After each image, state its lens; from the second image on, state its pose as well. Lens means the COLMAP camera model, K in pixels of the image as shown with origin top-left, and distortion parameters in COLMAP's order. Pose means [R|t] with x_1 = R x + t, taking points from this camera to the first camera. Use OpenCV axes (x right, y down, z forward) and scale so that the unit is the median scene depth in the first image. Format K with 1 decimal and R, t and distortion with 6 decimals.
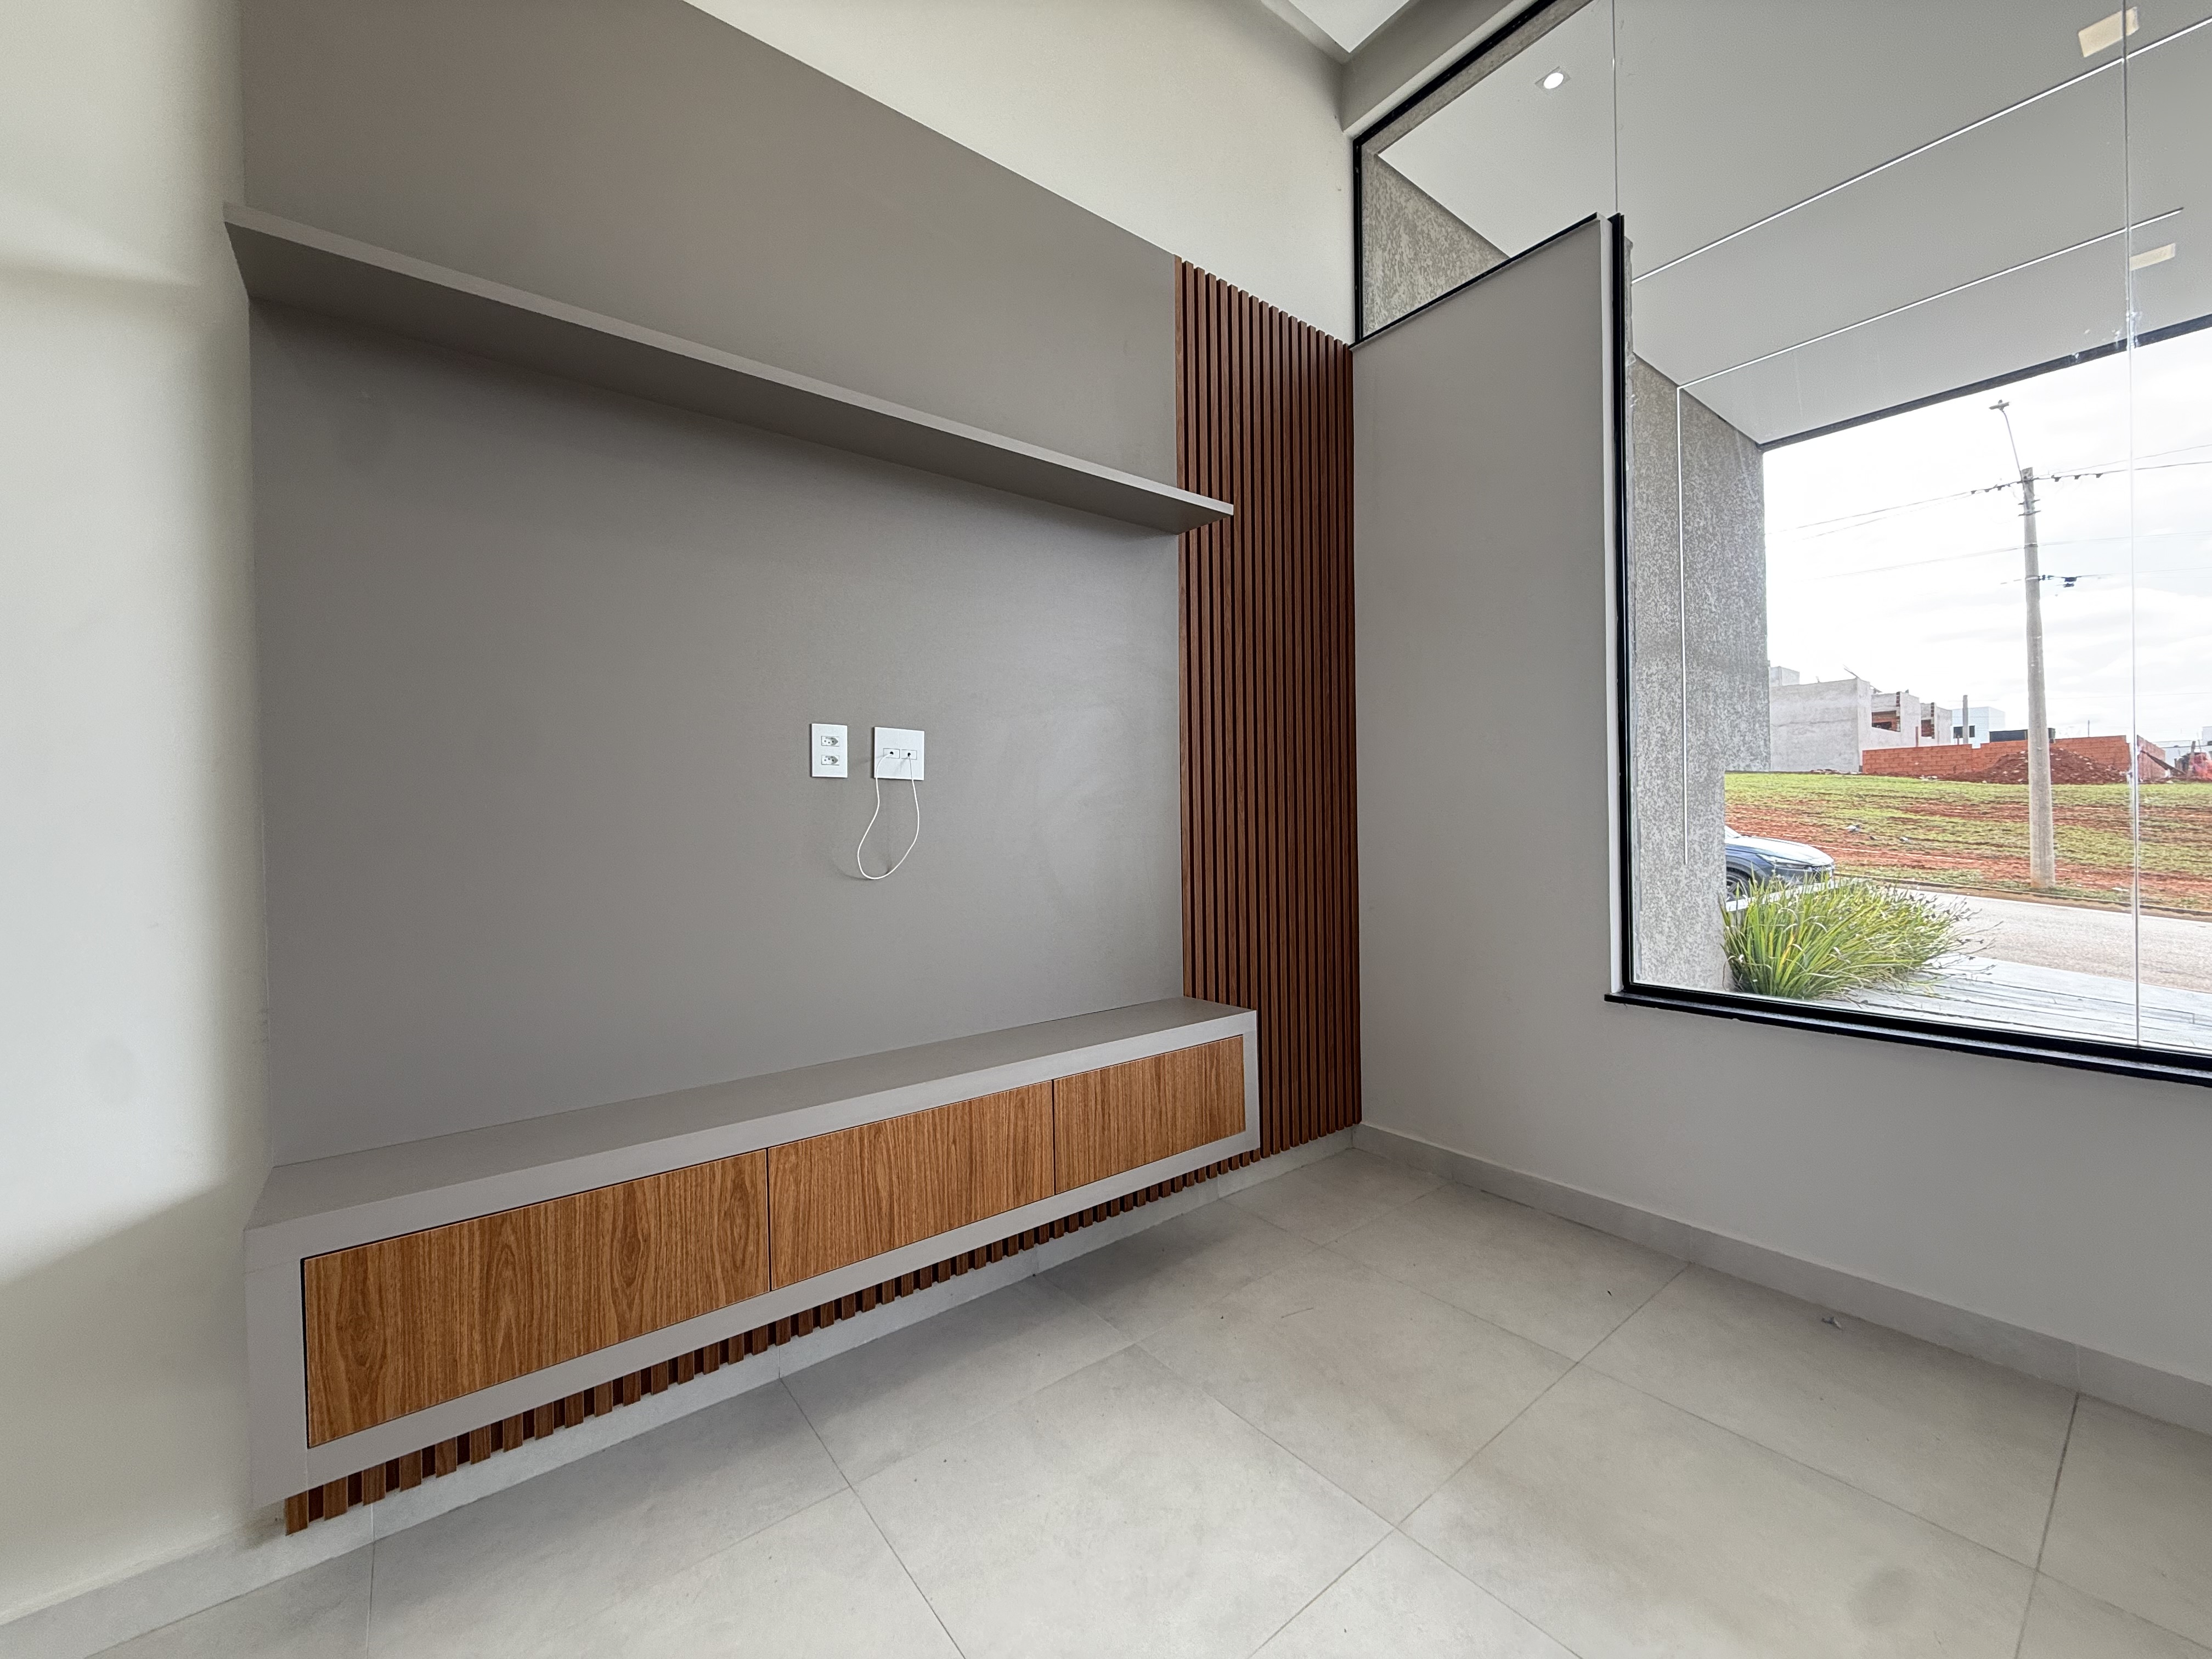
lens RADIAL K [[875.8, 0, 1100.4], [0, 875.8, 826.7], [0, 0, 1]] dist [0.000086, -0.000314]
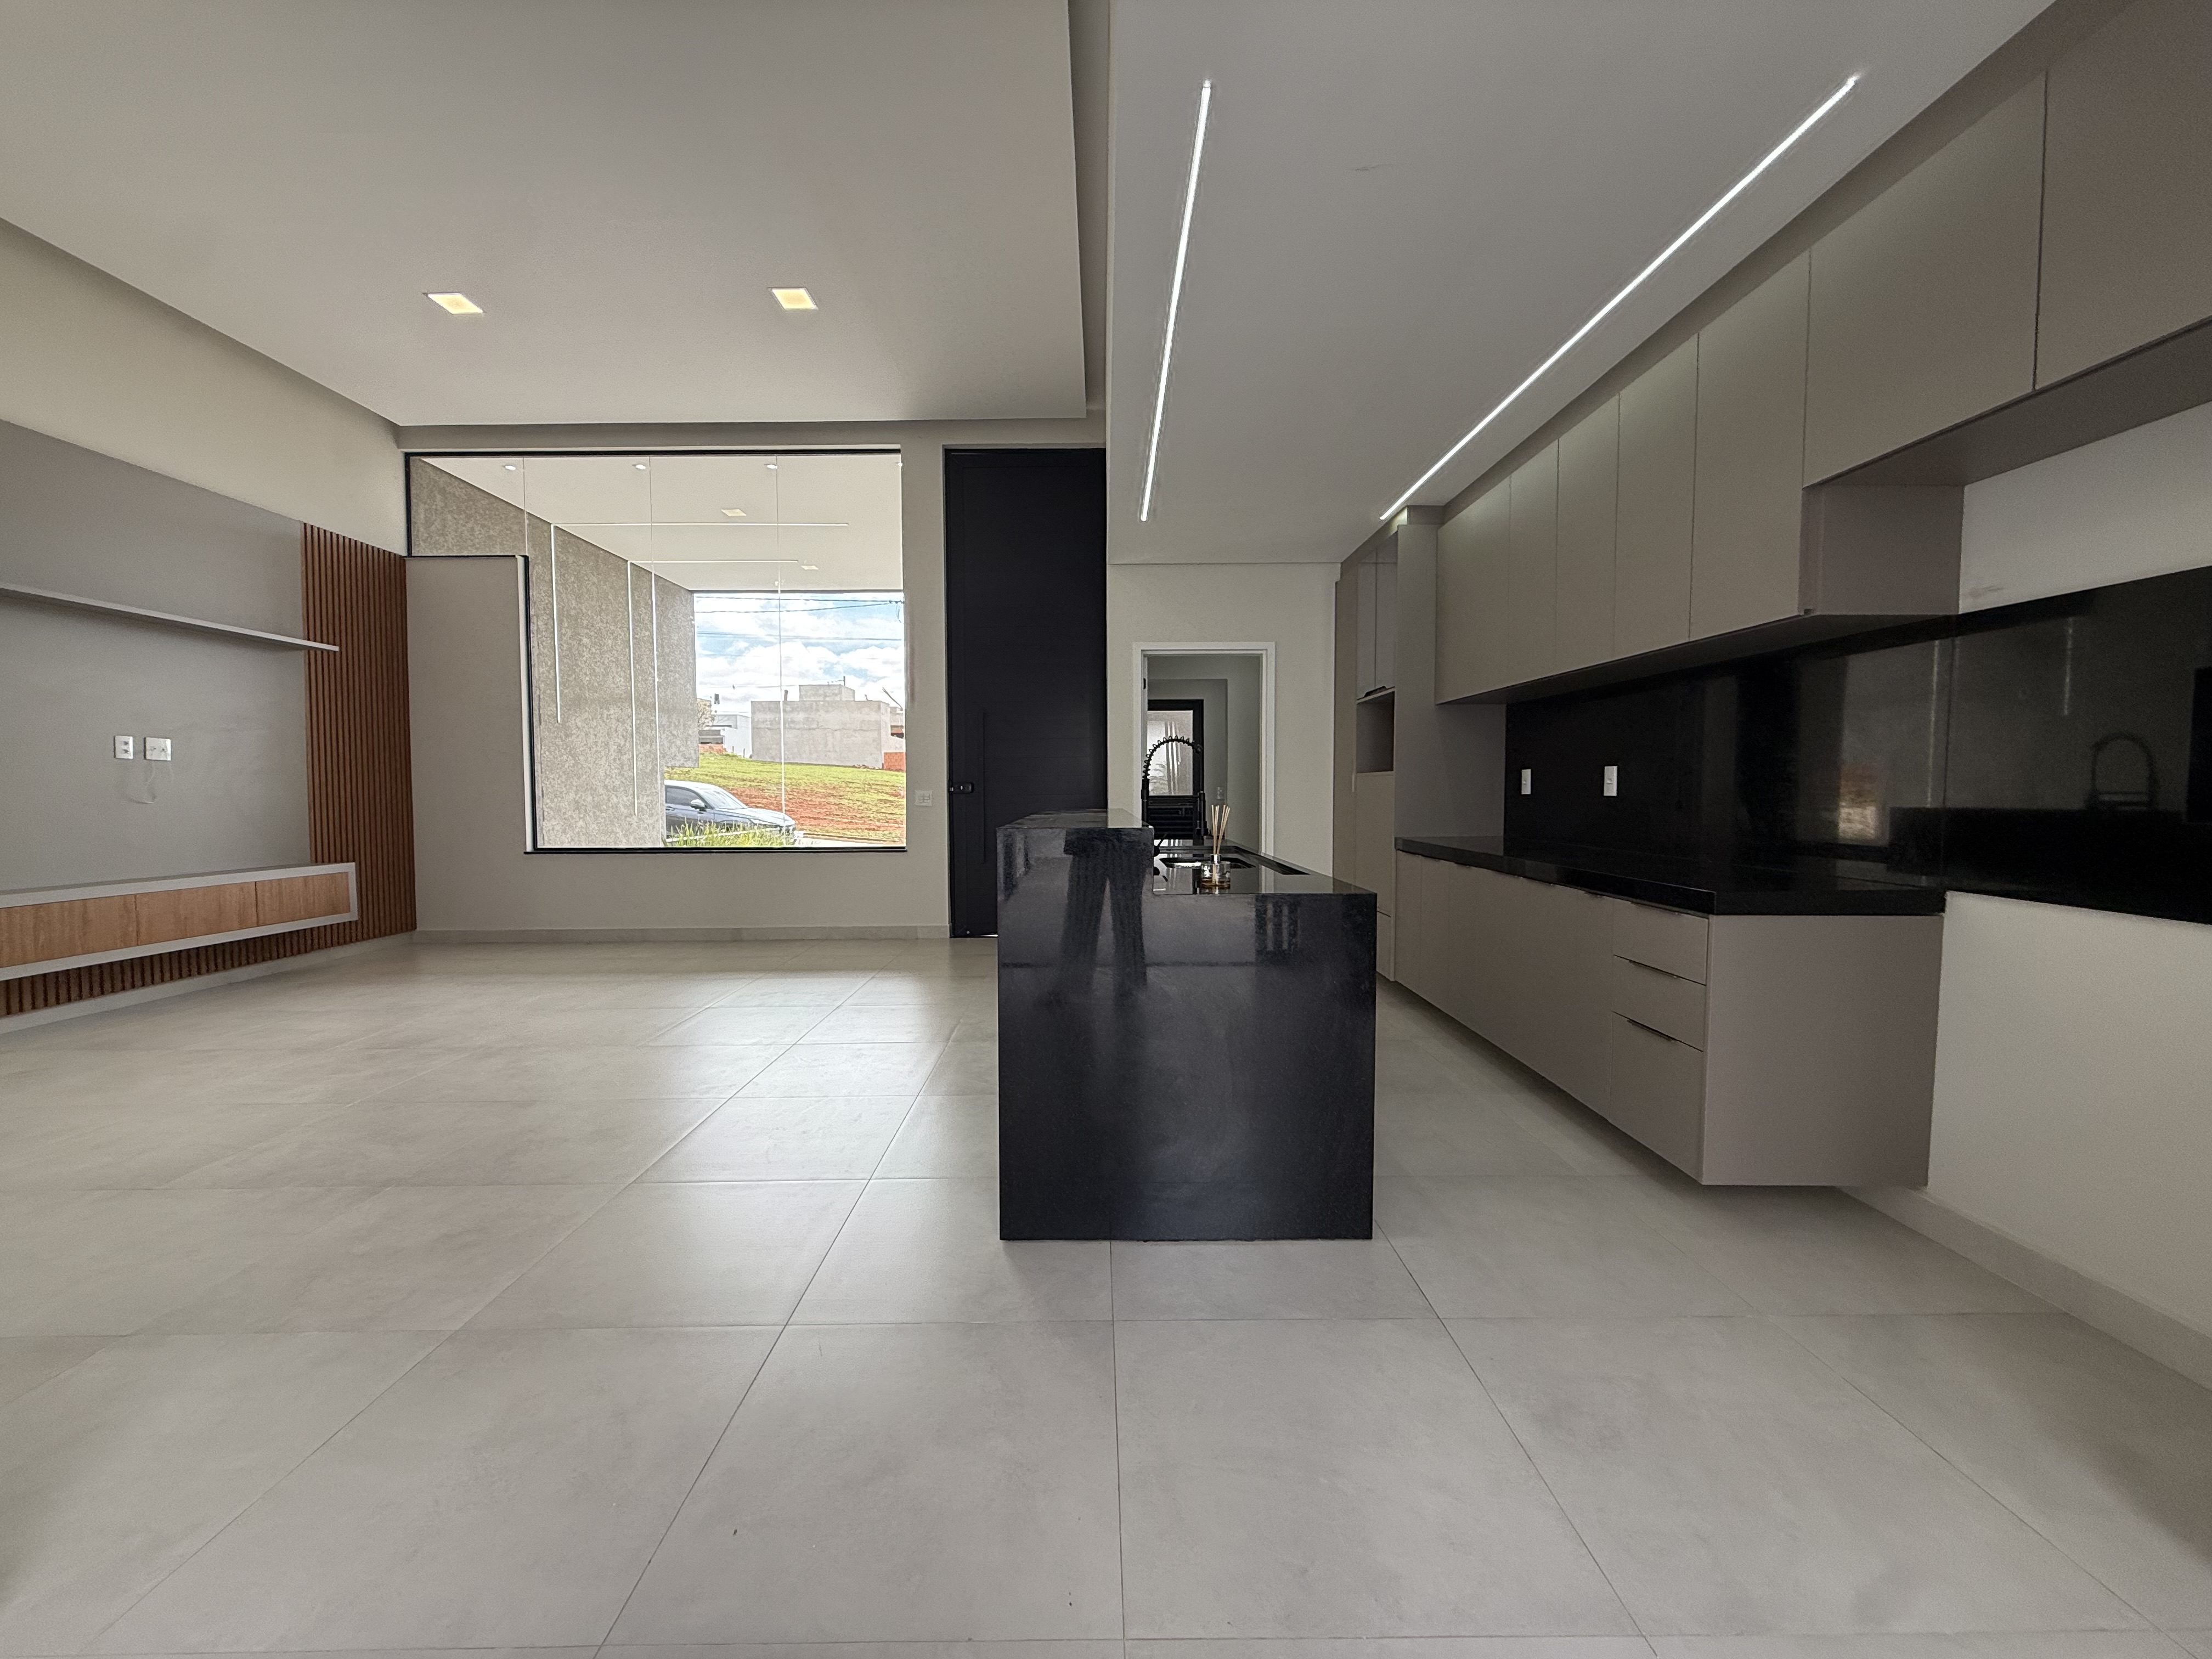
lens RADIAL K [[875.8, 0, 1100.4], [0, 875.8, 826.7], [0, 0, 1]] dist [0.000086, -0.000314]
pose [[0.612155, -0.015648, 0.790583, -0.426631], [0.000010, 0.999804, 0.019782, 0.060494], [-0.790738, -0.012102, 0.612036, -1.896455]]
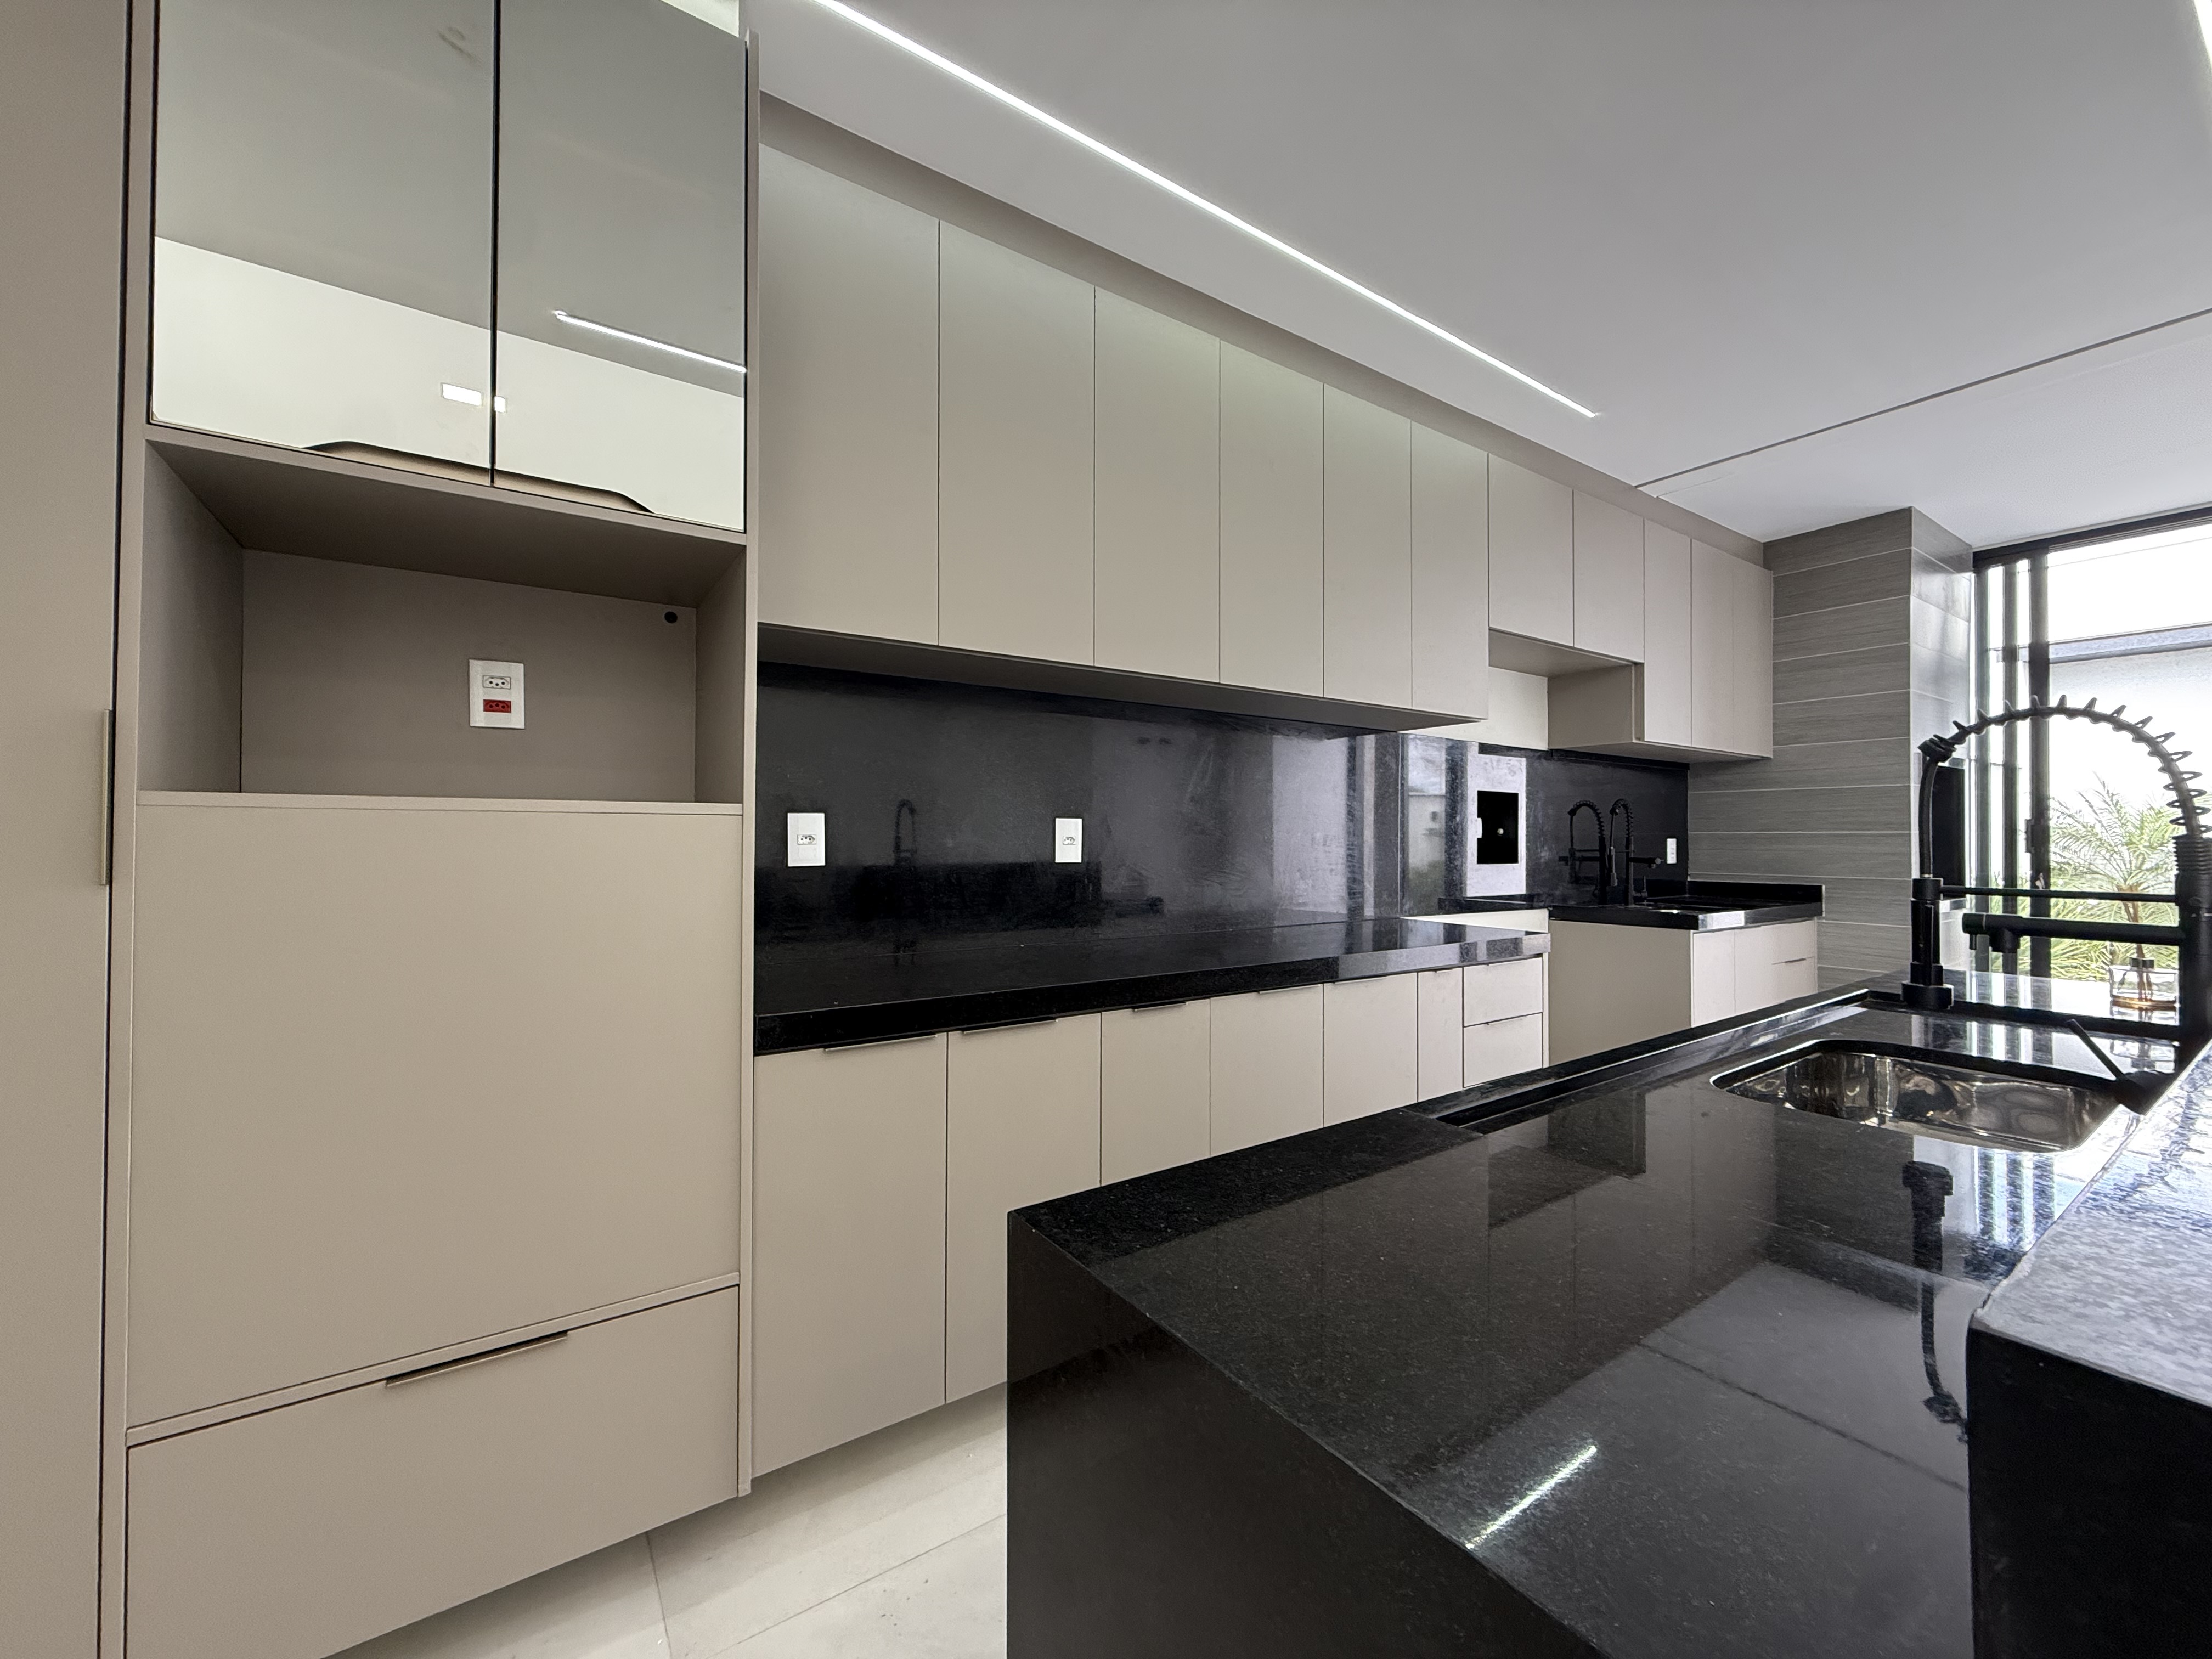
lens RADIAL K [[873.4, 0, 1101.0], [0, 873.4, 828.2], [0, 0, 1]] dist [-0.000446, -0.000150]
pose [[-0.997489, 0.019520, 0.068082, 1.014240], [0.019576, 0.999808, 0.000152, 0.005081], [-0.068066, 0.001484, -0.997680, -0.803724]]
